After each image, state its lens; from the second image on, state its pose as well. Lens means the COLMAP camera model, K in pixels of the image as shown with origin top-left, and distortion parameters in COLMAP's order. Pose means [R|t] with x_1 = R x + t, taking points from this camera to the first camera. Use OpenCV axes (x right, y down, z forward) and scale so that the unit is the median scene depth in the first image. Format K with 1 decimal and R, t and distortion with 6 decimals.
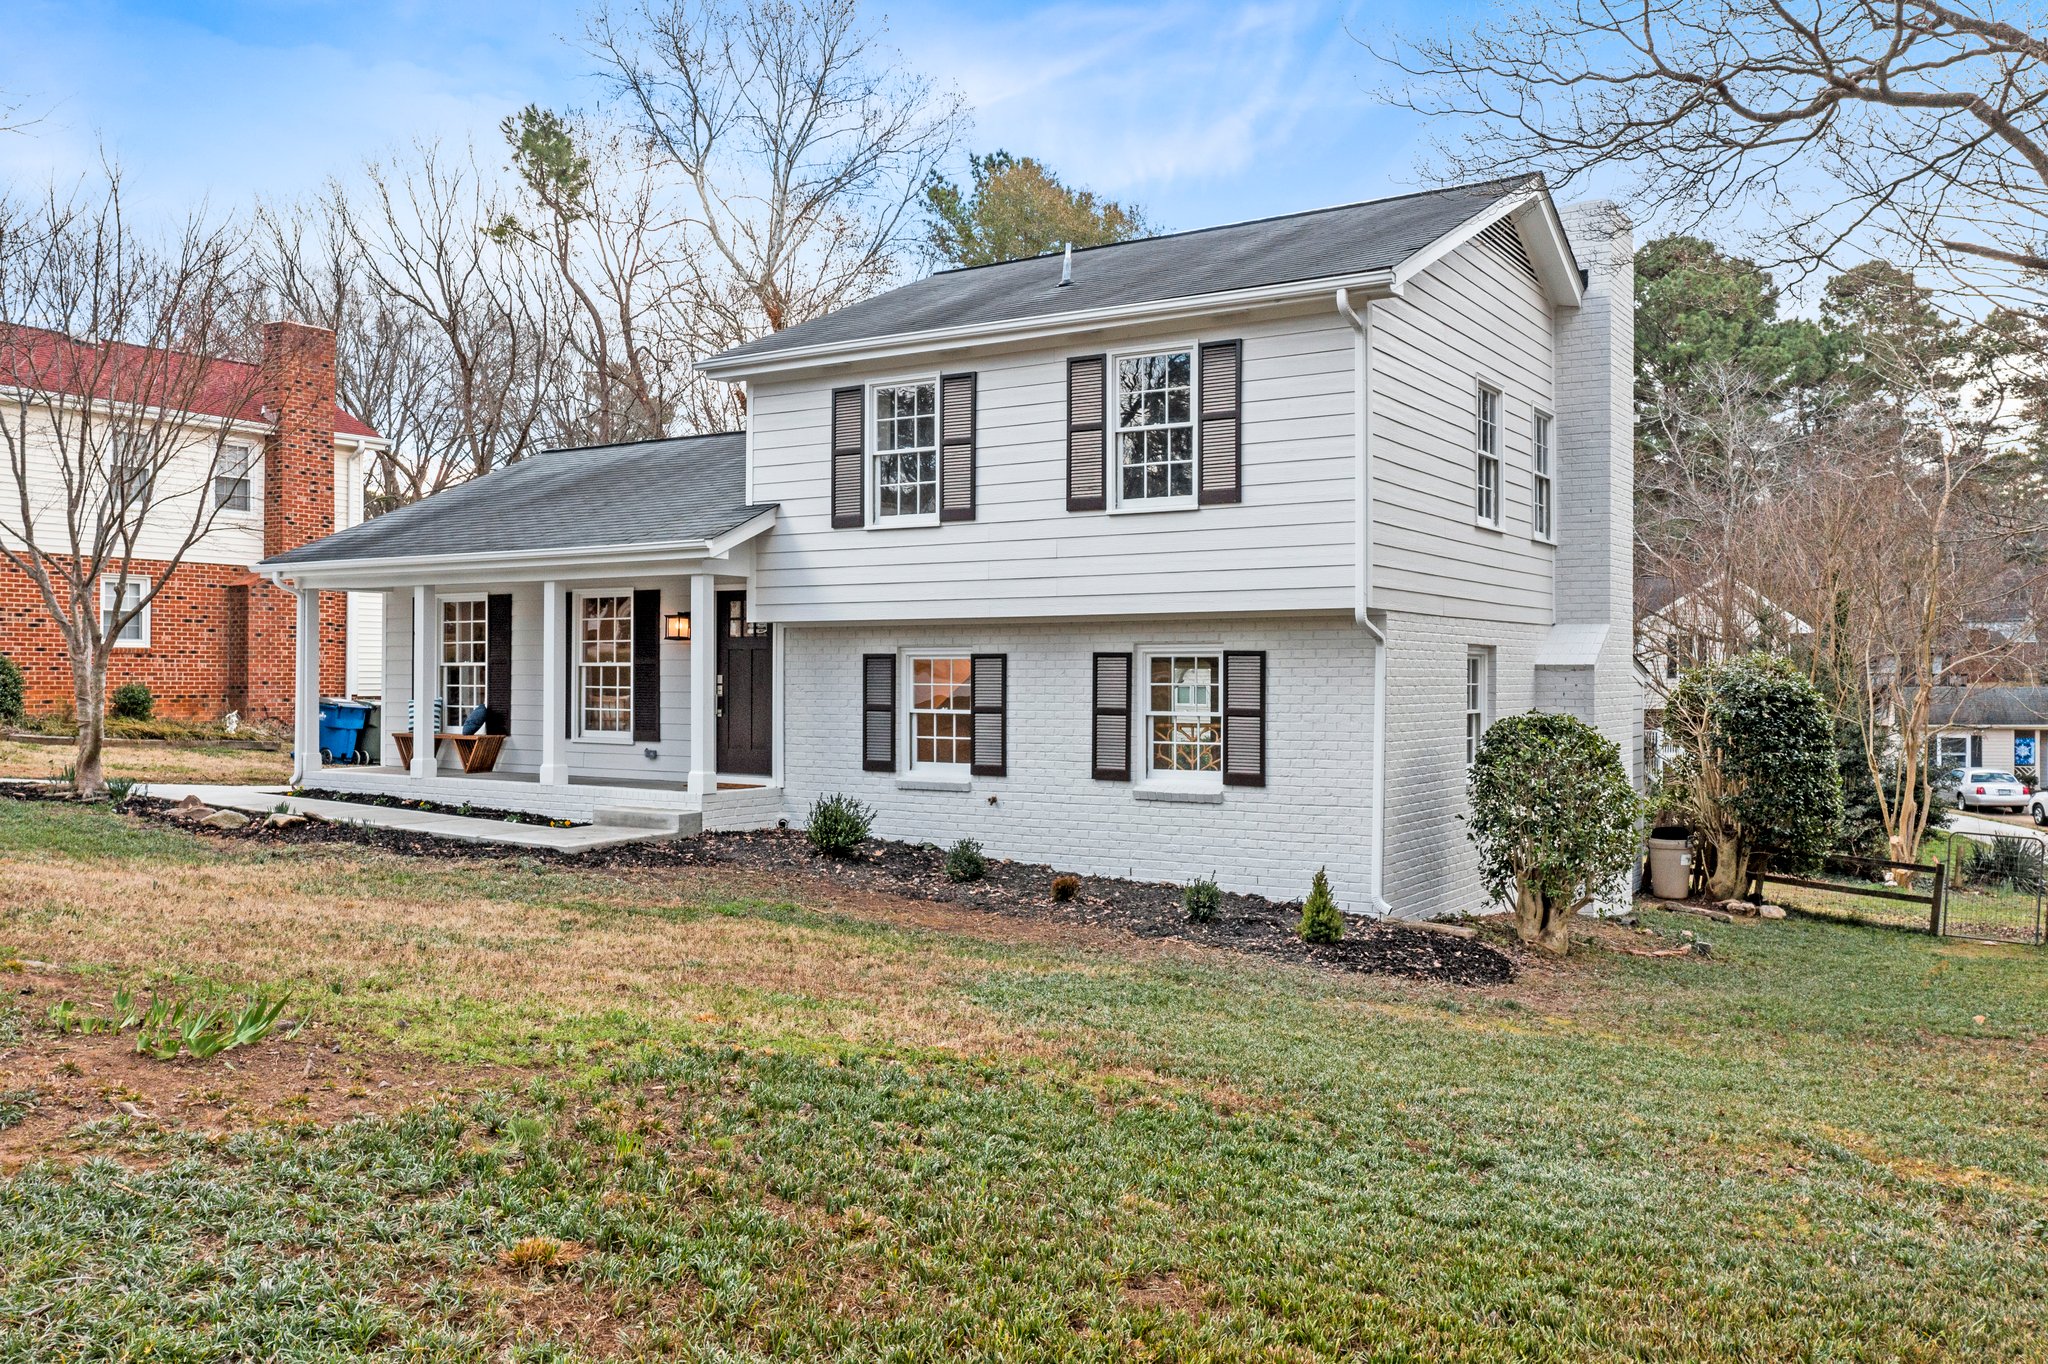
lens RADIAL K [[1619.9, 0, 1026.9], [0, 1619.9, 703.2], [0, 0, 1]] dist [0.000463, 0.000762]
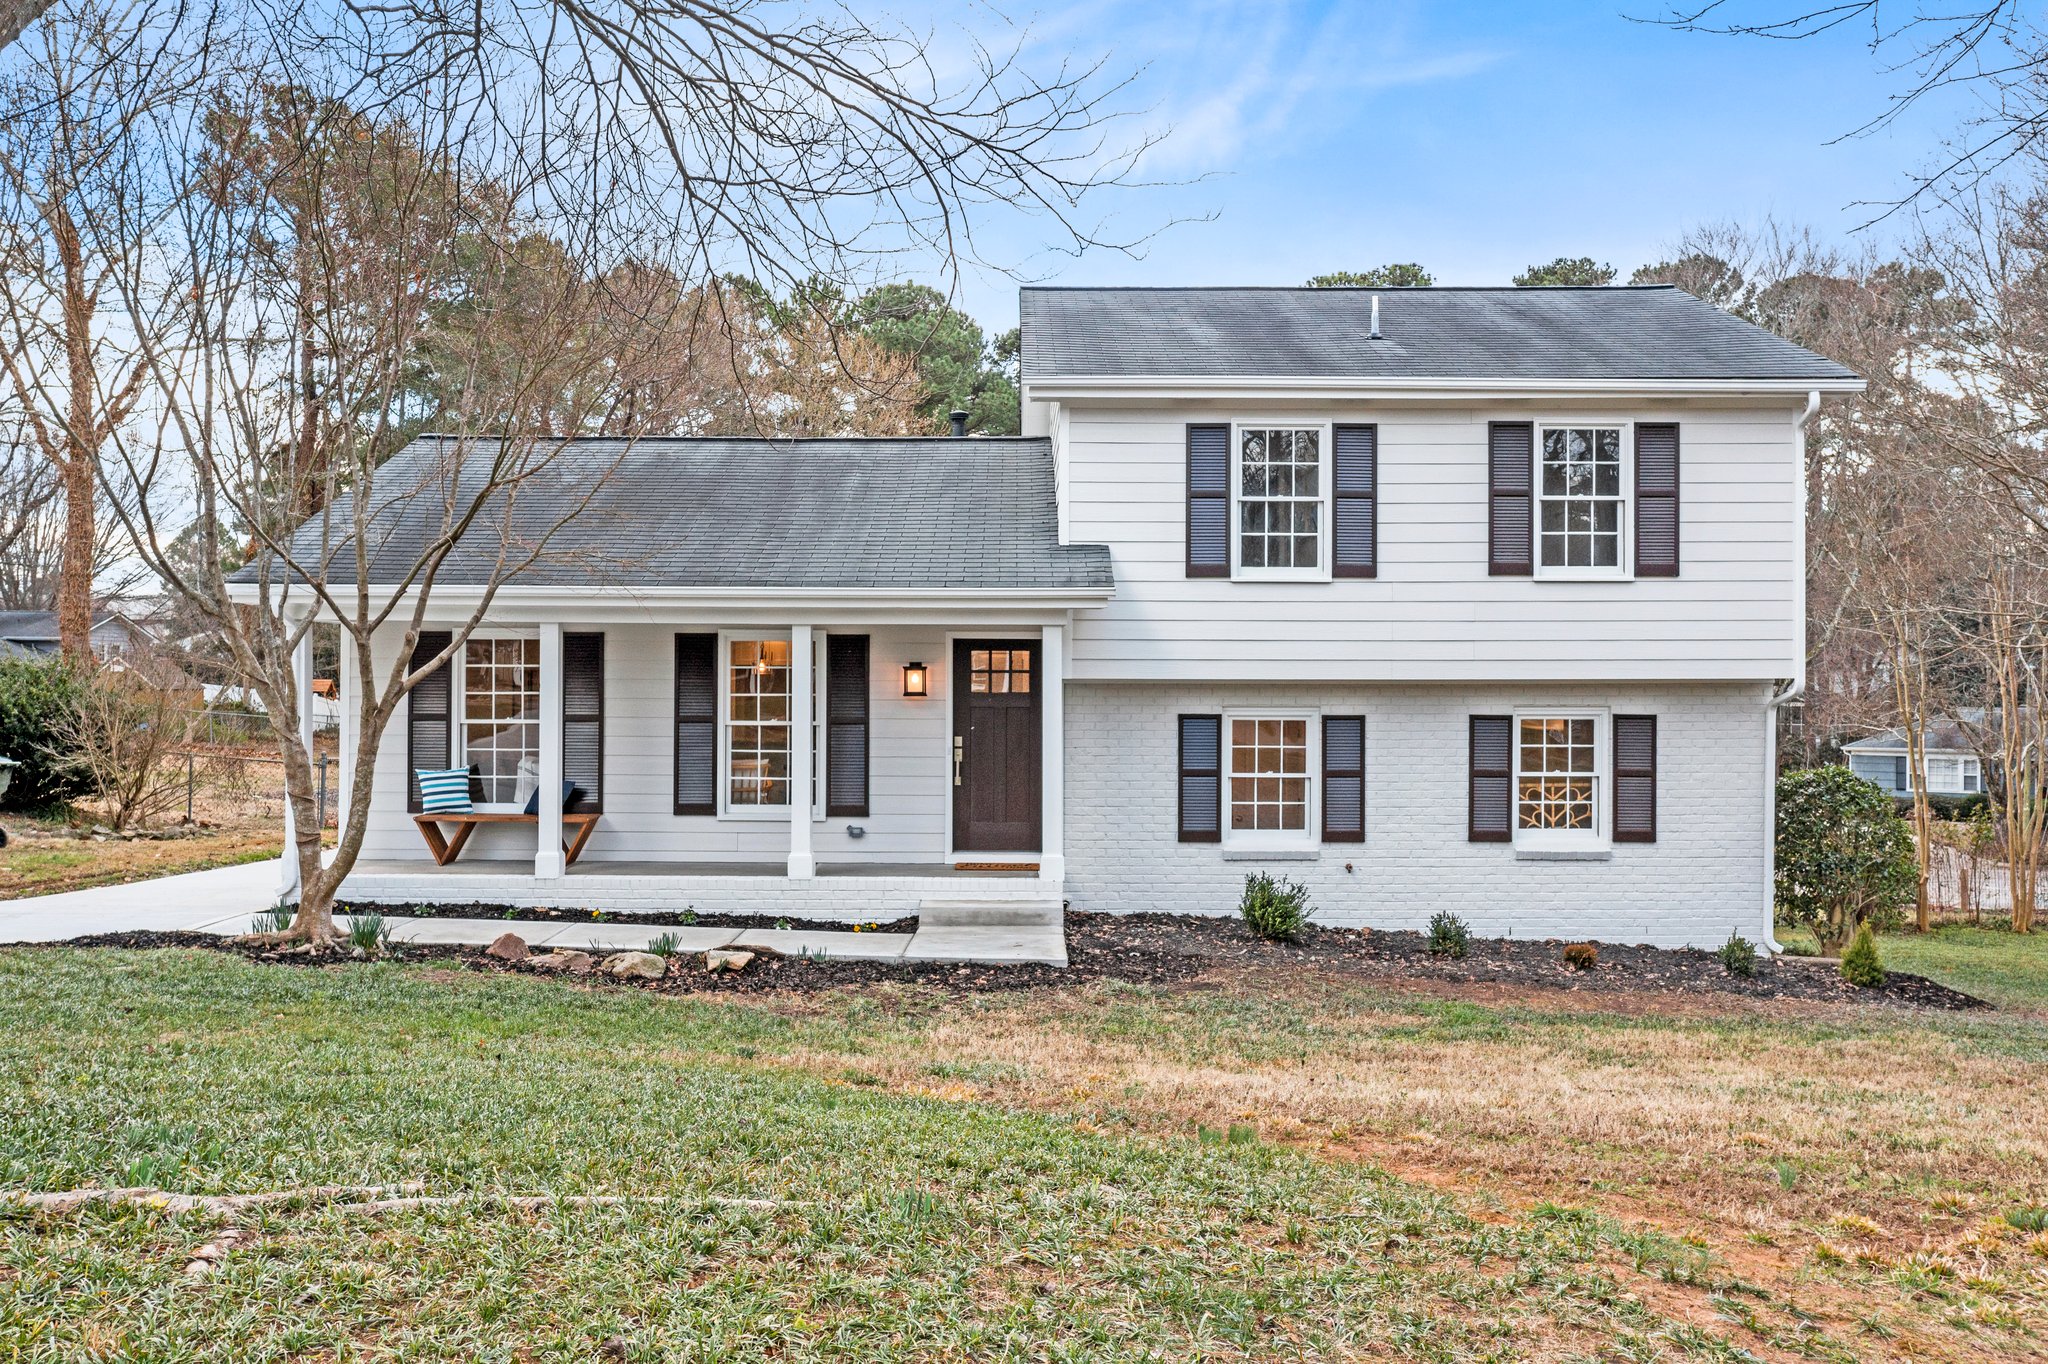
lens RADIAL K [[1619.9, 0, 1026.9], [0, 1619.9, 703.2], [0, 0, 1]] dist [0.000463, 0.000762]
pose [[0.844313, -0.004881, 0.535828, -0.694868], [0.009135, 0.999944, -0.005285, -0.034134], [-0.535772, 0.009357, 0.844311, 0.288801]]
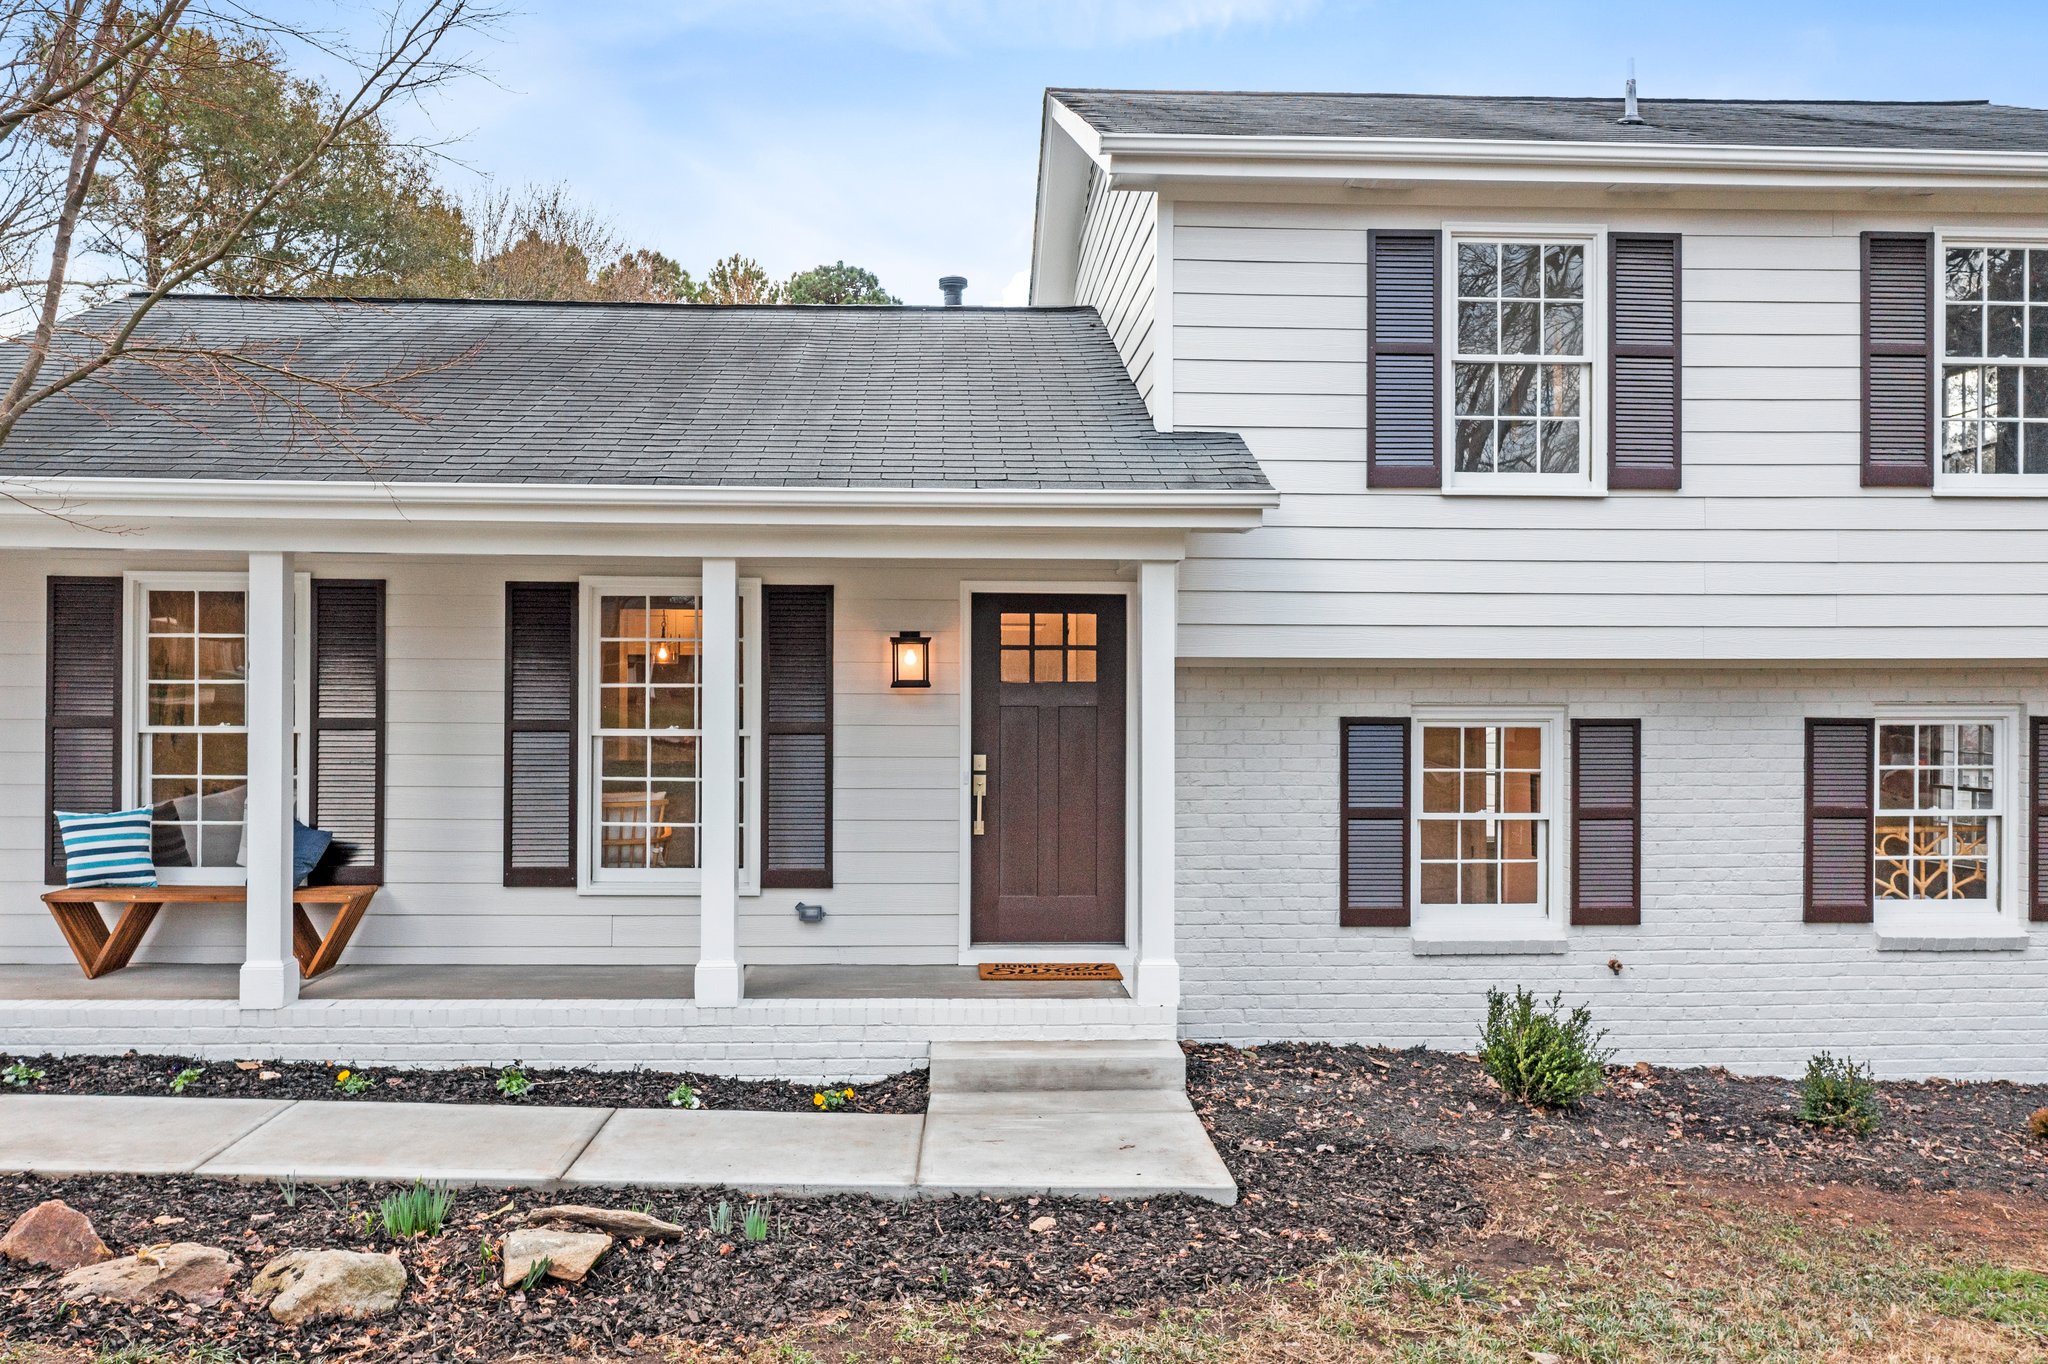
lens RADIAL K [[1619.9, 0, 1026.9], [0, 1619.9, 703.2], [0, 0, 1]] dist [0.000463, 0.000762]
pose [[0.817760, -0.000164, 0.575559, -0.535793], [0.009931, 0.999855, -0.013824, -0.029964], [-0.575473, 0.017021, 0.817643, 0.636166]]
